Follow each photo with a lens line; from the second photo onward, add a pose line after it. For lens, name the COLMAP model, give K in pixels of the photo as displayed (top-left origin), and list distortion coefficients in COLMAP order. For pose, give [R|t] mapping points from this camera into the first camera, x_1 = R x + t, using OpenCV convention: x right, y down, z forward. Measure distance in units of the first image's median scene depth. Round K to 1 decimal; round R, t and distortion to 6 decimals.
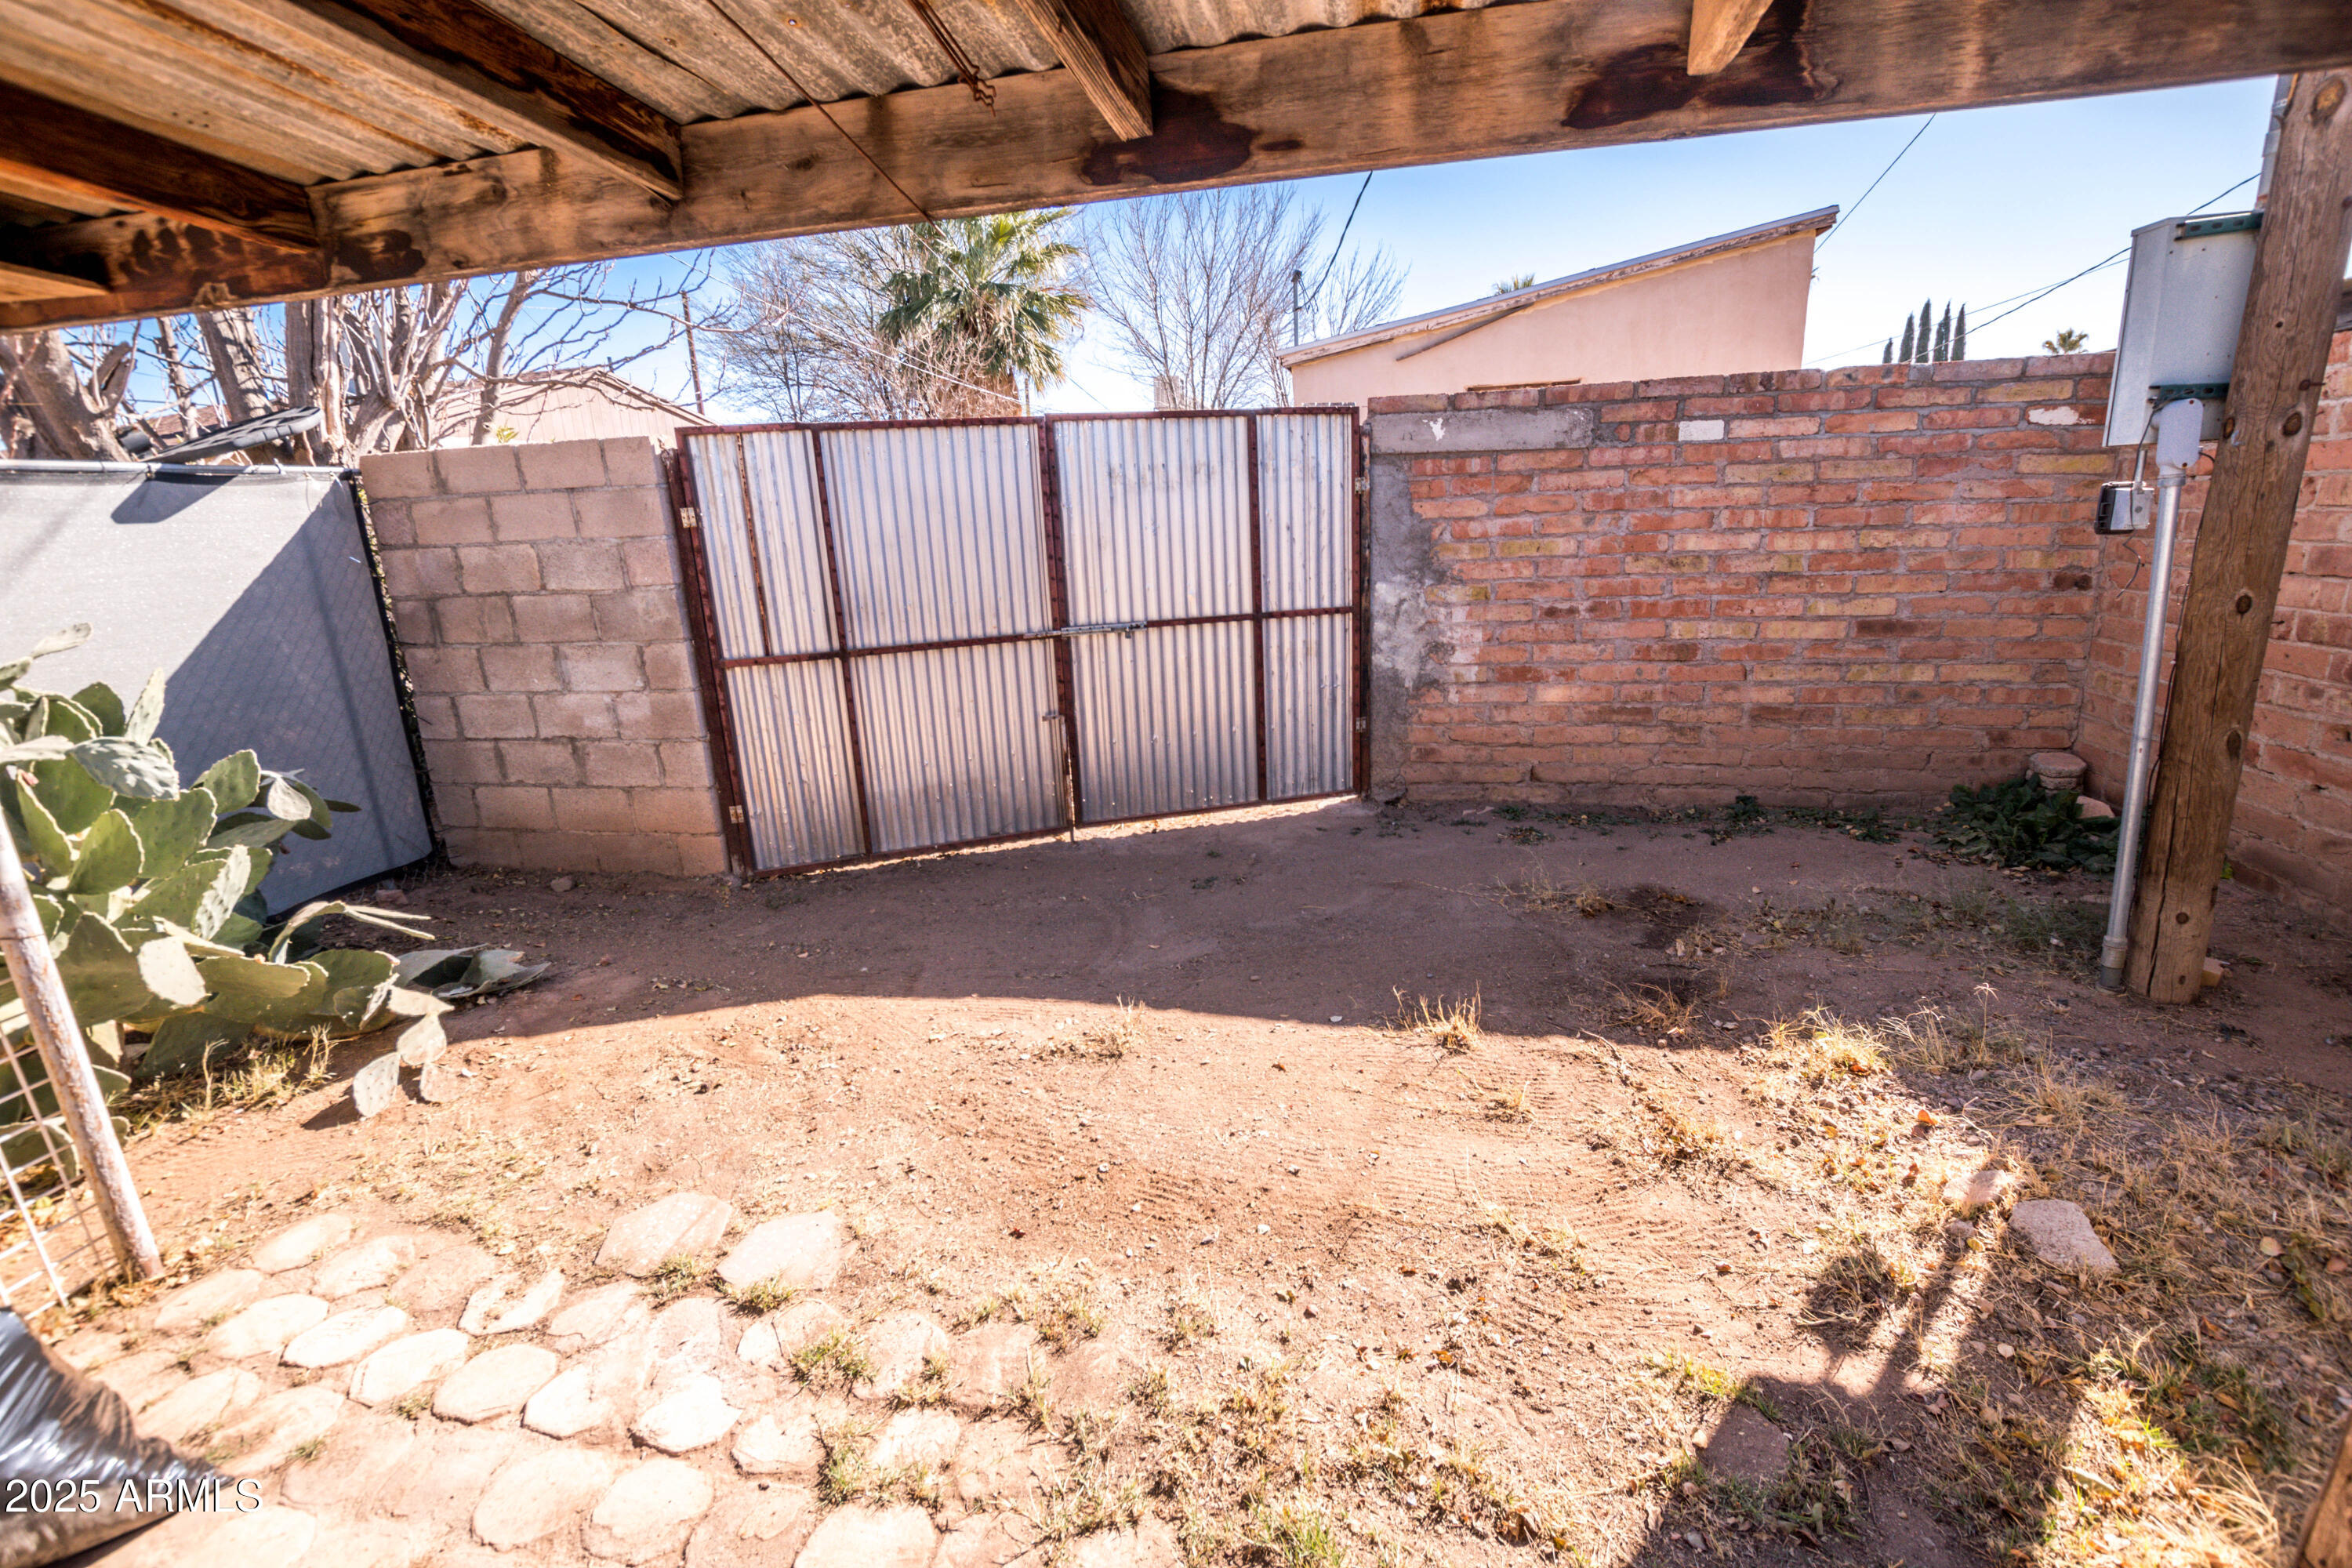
lens RADIAL K [[1040.8, 0, 1180.5], [0, 1040.8, 793.7], [0, 0, 1]] dist [-0.040428, 0.007586]
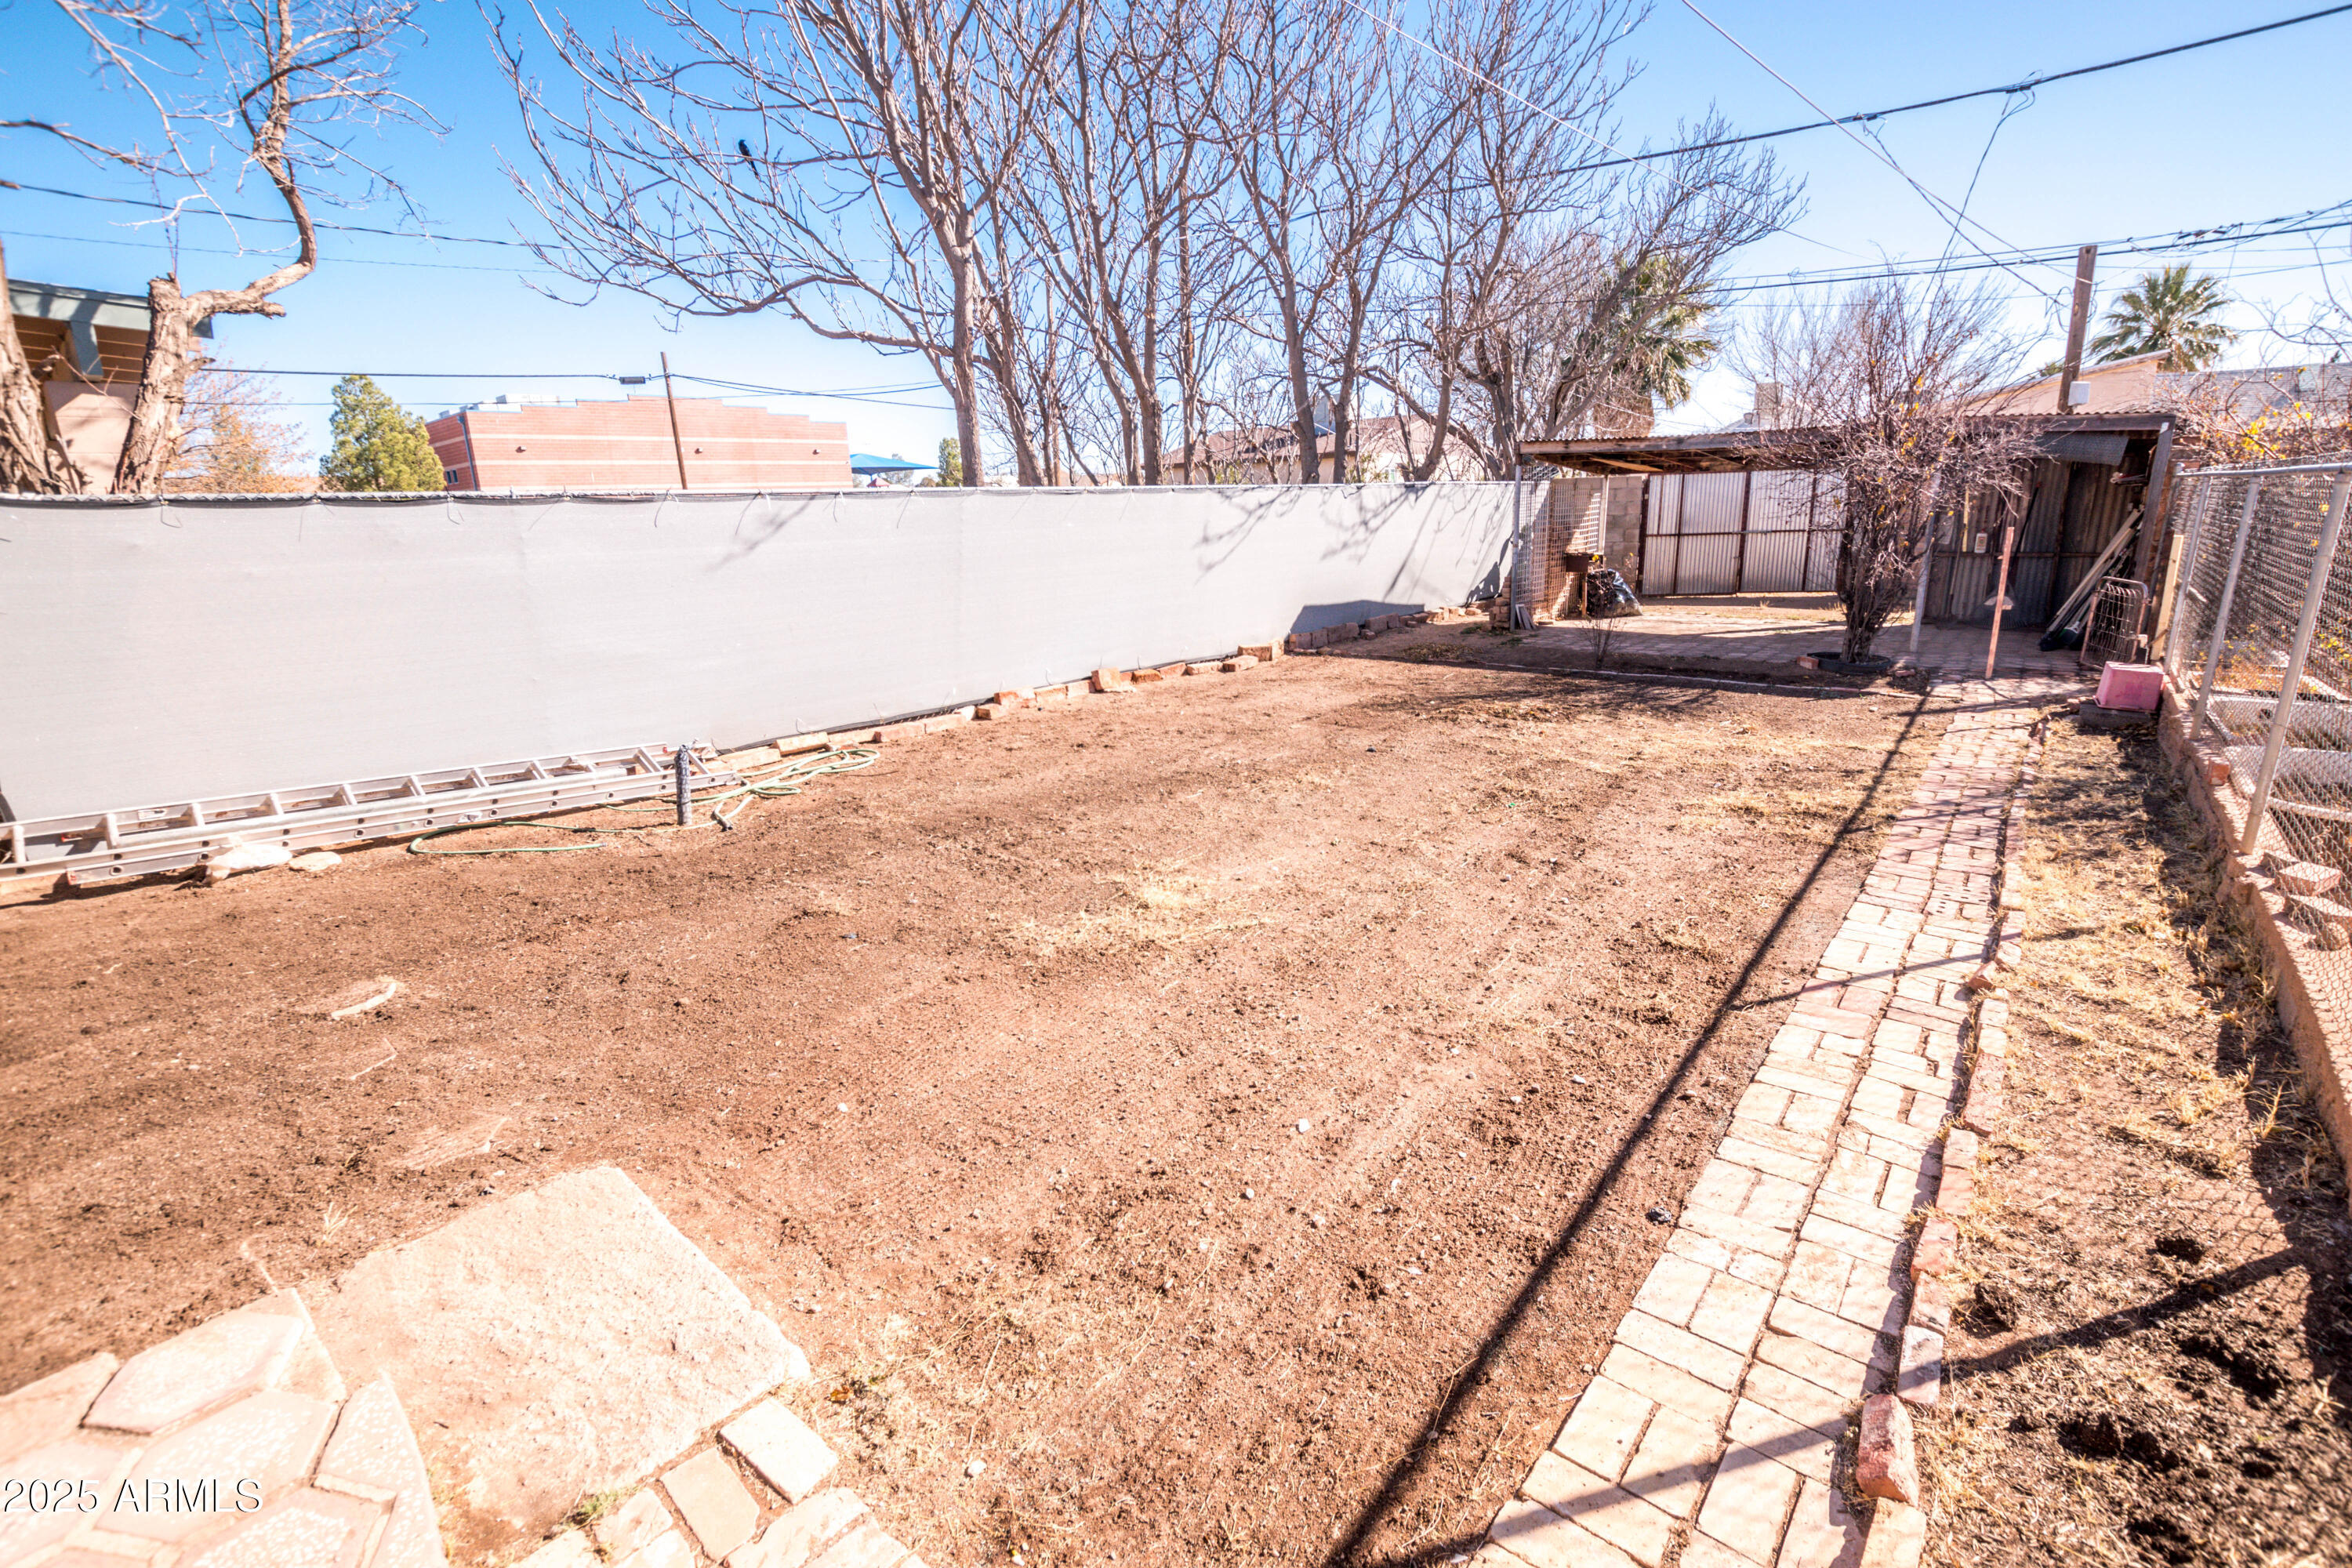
lens RADIAL K [[1040.8, 0, 1180.5], [0, 1040.8, 793.7], [0, 0, 1]] dist [-0.040428, 0.007586]
pose [[0.880814, 0.136572, -0.453337, -0.109074], [-0.128413, 0.990514, 0.048901, 0.850789], [0.455715, 0.015141, 0.889997, -3.138734]]
